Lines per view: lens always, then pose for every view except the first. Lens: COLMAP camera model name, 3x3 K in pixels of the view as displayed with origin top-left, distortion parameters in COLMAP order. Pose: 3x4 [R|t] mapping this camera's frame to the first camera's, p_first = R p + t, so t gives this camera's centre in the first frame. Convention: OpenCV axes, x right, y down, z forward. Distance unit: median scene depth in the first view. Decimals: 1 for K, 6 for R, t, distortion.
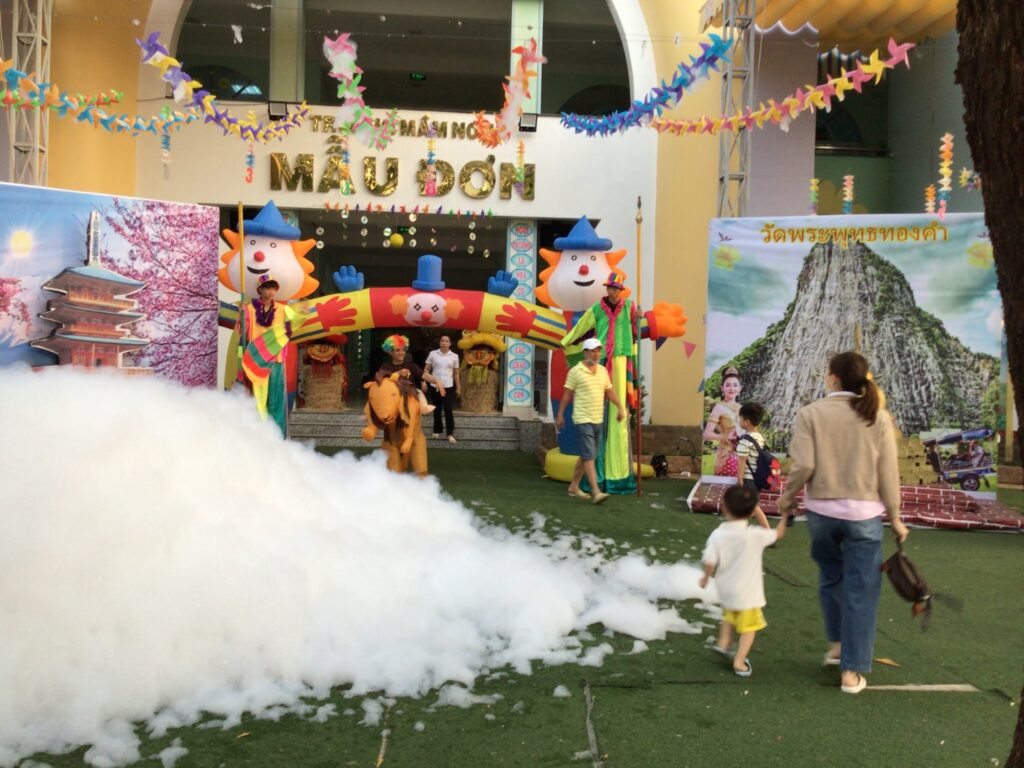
lens RADIAL K [[927.8, 0, 509.6], [0, 927.8, 379.5], [0, 0, 1]] dist [0.118622, -0.223783]
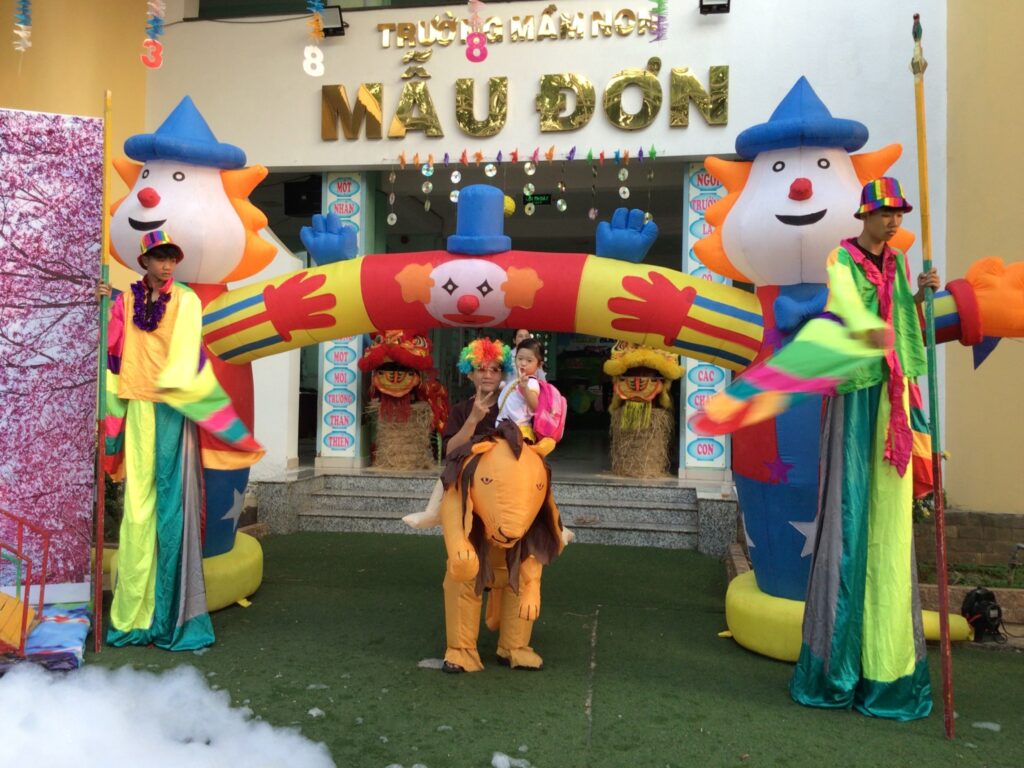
lens RADIAL K [[930.0, 0, 509.5], [0, 930.0, 381.2], [0, 0, 1]] dist [0.112542, -0.215627]
pose [[0.968104, -0.010183, -0.250341, 0.057497], [0.001714, 0.999420, -0.034025, -0.010750], [0.250542, 0.032510, 0.967560, 0.542765]]
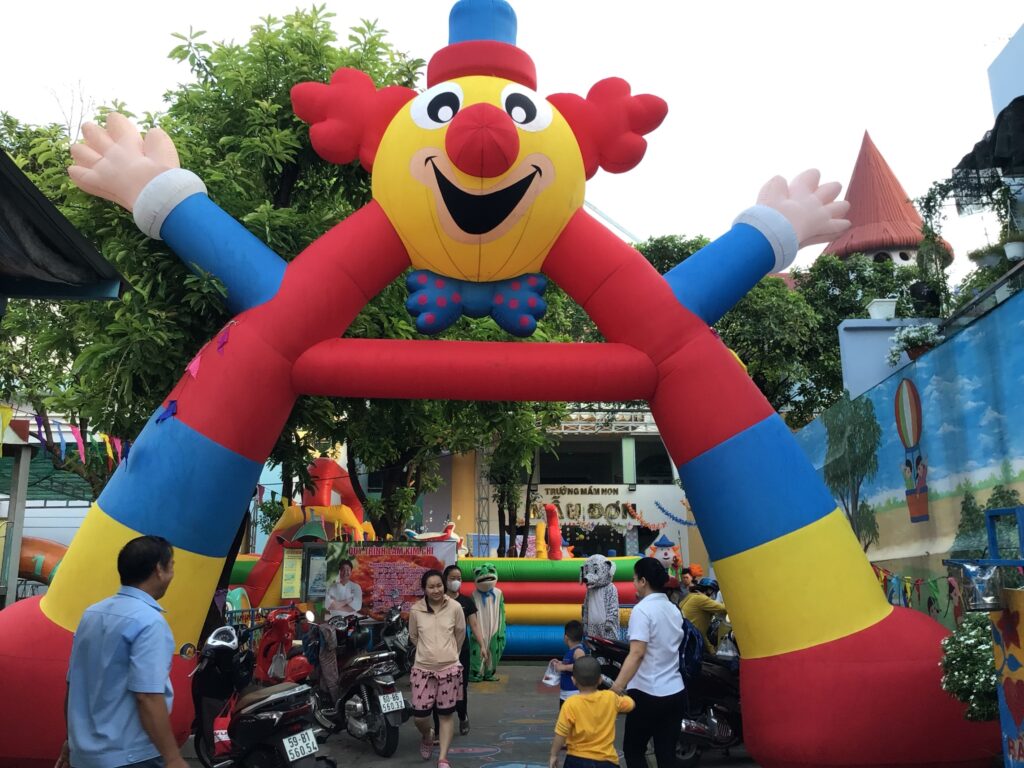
lens RADIAL K [[913.3, 0, 506.7], [0, 913.3, 379.5], [0, 0, 1]] dist [0.103553, -0.196771]
pose [[0.999110, -0.034232, -0.024641, -0.343053], [0.027199, 0.969413, -0.243922, 0.044321], [0.032237, 0.243035, 0.969482, -2.029821]]
